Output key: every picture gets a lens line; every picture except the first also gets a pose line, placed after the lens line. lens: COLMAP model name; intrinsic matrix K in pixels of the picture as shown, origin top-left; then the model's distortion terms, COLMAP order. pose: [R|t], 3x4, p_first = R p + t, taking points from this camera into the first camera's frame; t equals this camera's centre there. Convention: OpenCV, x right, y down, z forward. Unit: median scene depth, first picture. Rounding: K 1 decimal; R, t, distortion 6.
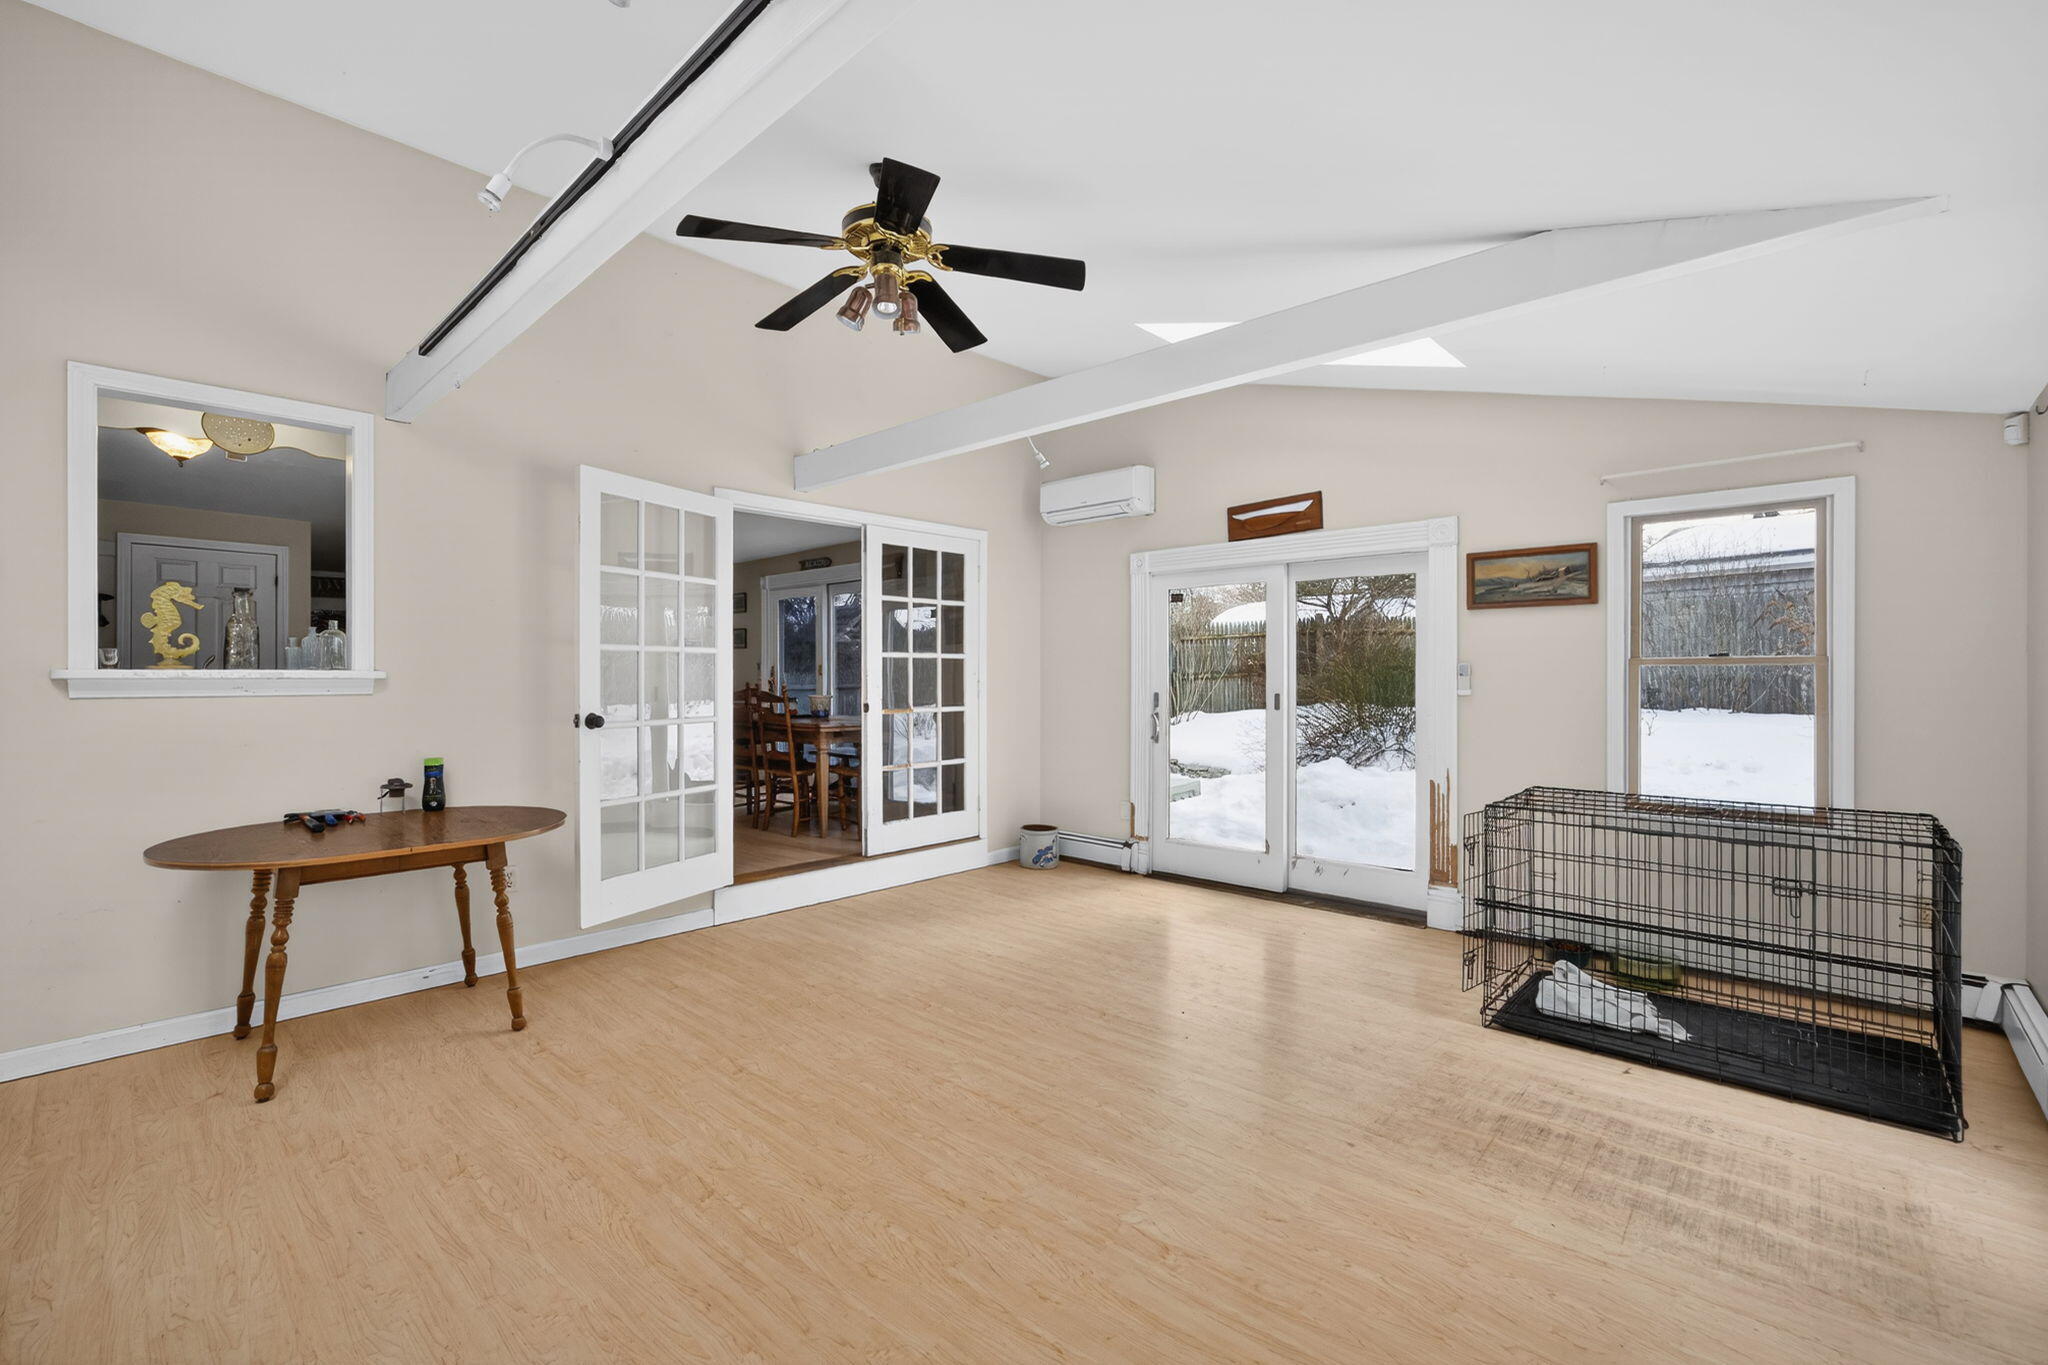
lens RADIAL K [[870.5, 0, 1029.7], [0, 870.5, 681.7], [0, 0, 1]] dist [-0.017164, 0.004100]
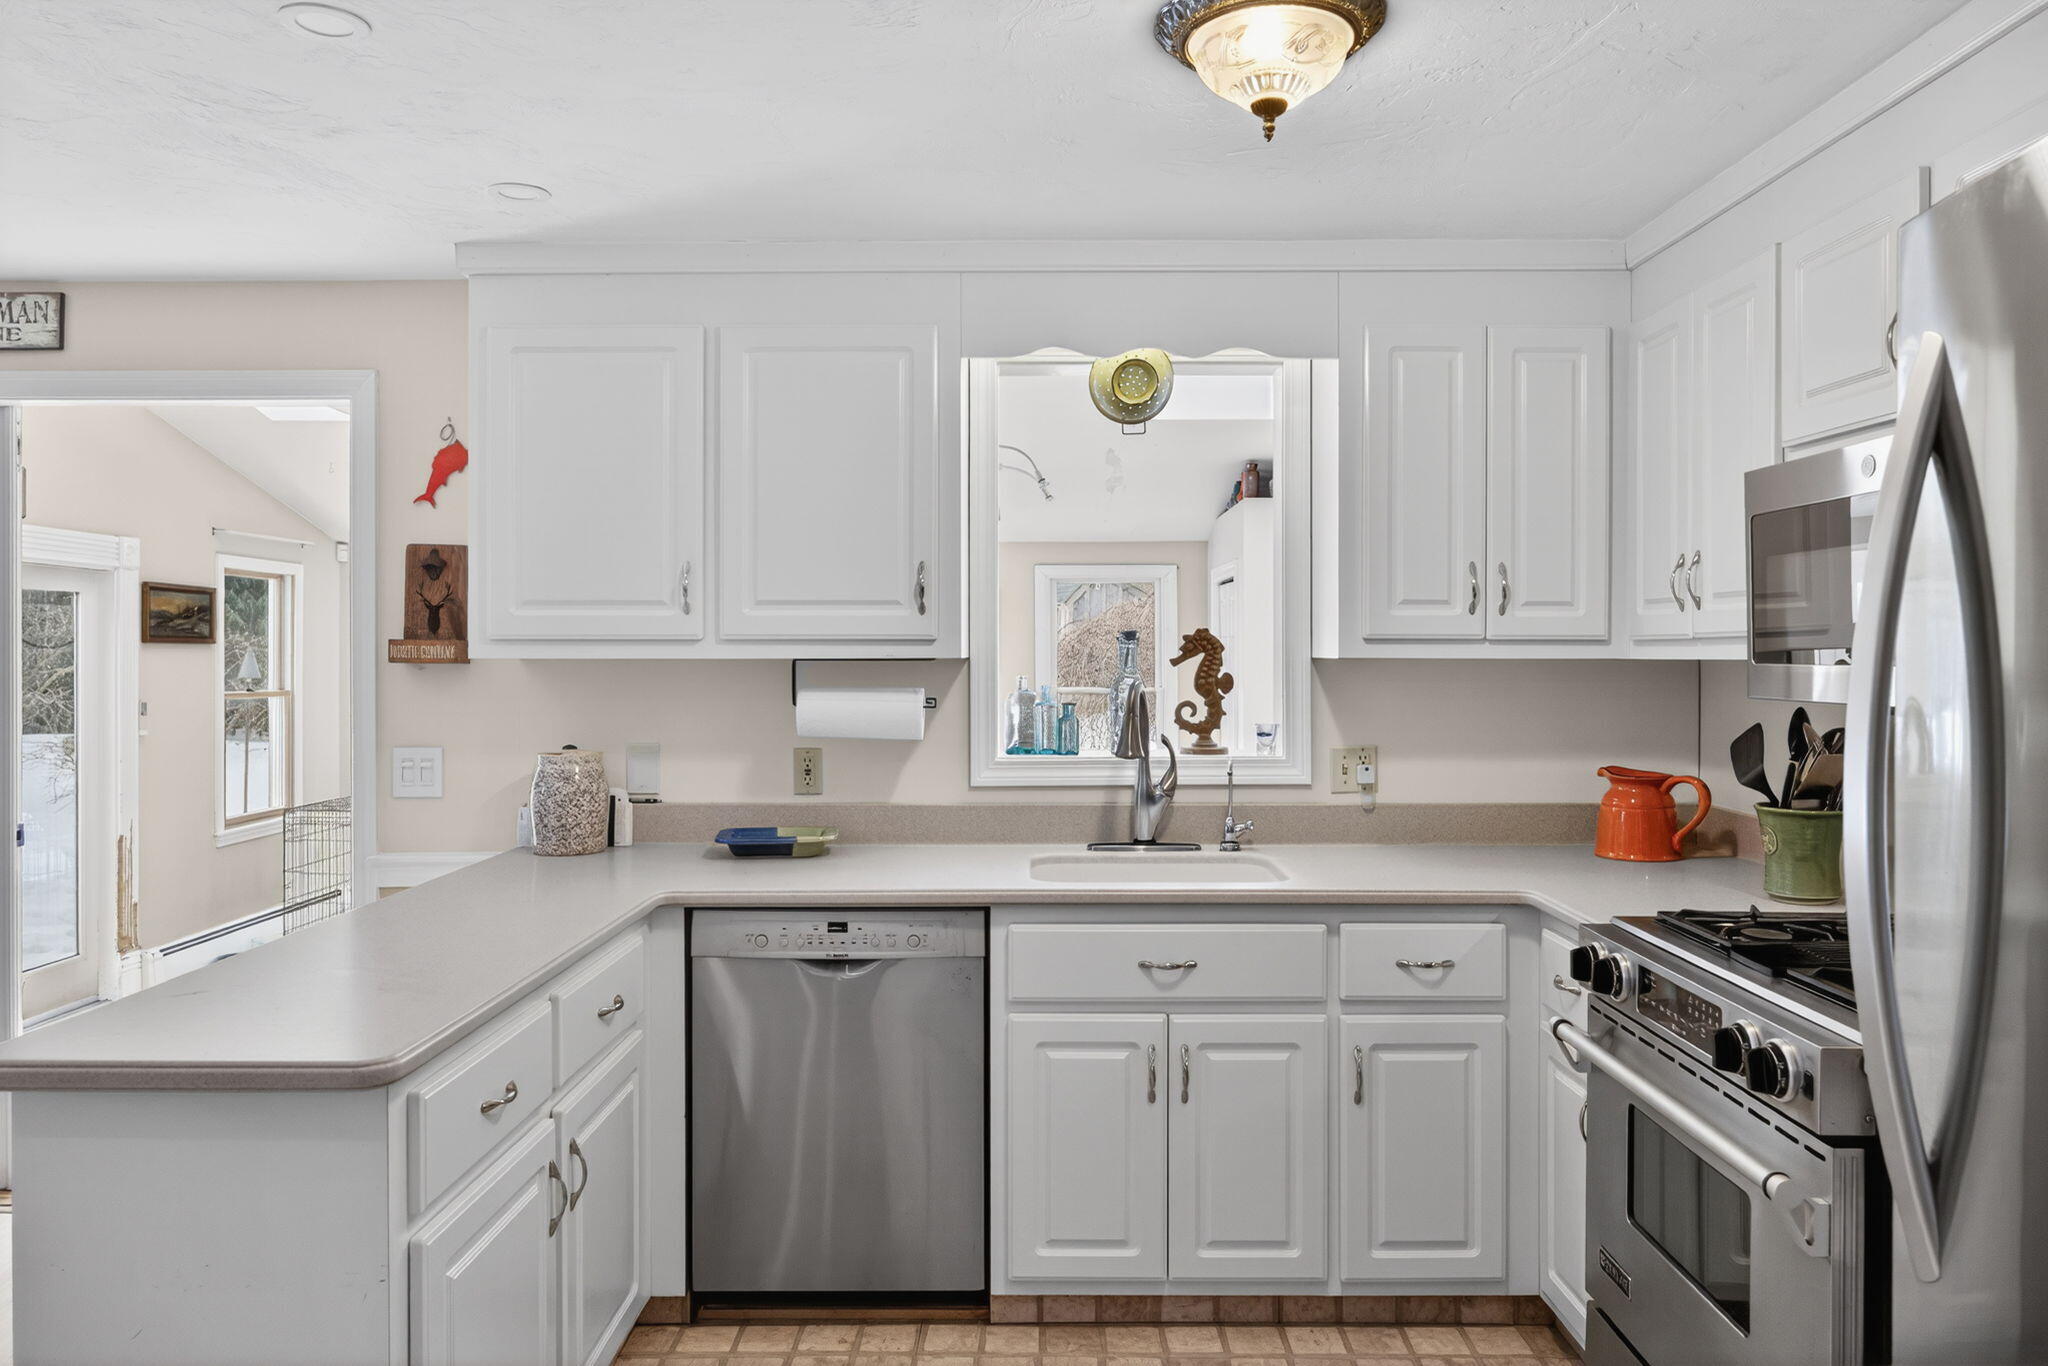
lens RADIAL K [[1375.5, 0, 1047.0], [0, 1375.5, 651.3], [0, 0, 1]] dist [-0.019617, 0.002867]
pose [[-0.680379, 0.004397, 0.732847, -1.301947], [0.004475, 0.999988, -0.001846, -0.072107], [-0.732847, 0.002024, -0.680391, 1.386588]]
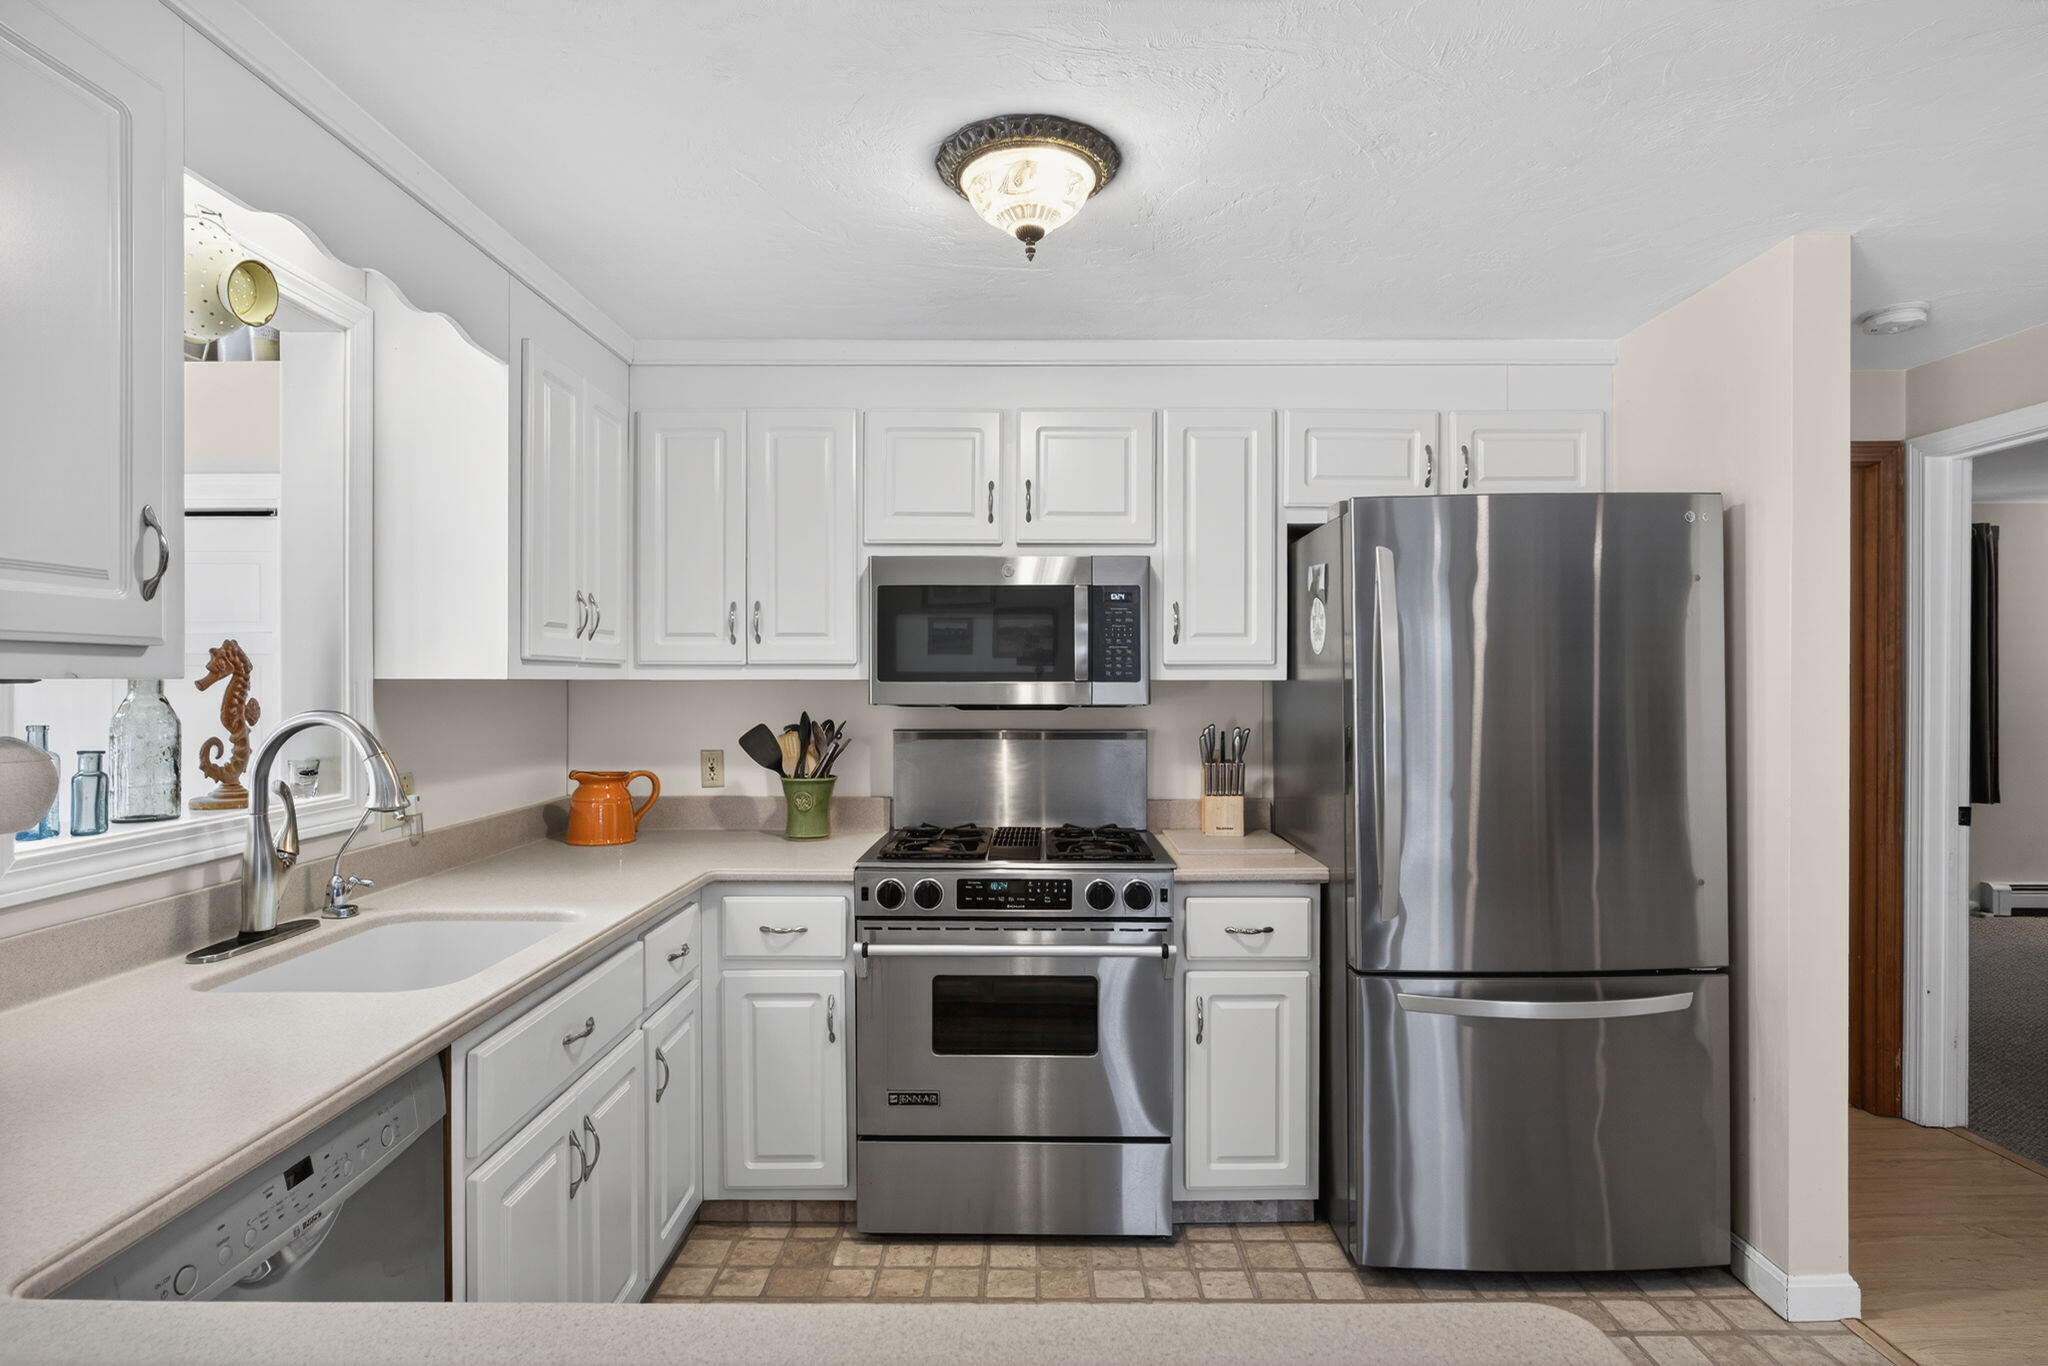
lens RADIAL K [[1025.1, 0, 1022.8], [0, 1025.1, 687.2], [0, 0, 1]] dist [-0.015007, 0.004152]
pose [[-0.738492, 0.007006, -0.674226, -0.695893], [-0.001033, 0.999933, 0.011522, -0.071267], [0.674261, 0.009206, -0.738436, 1.331689]]
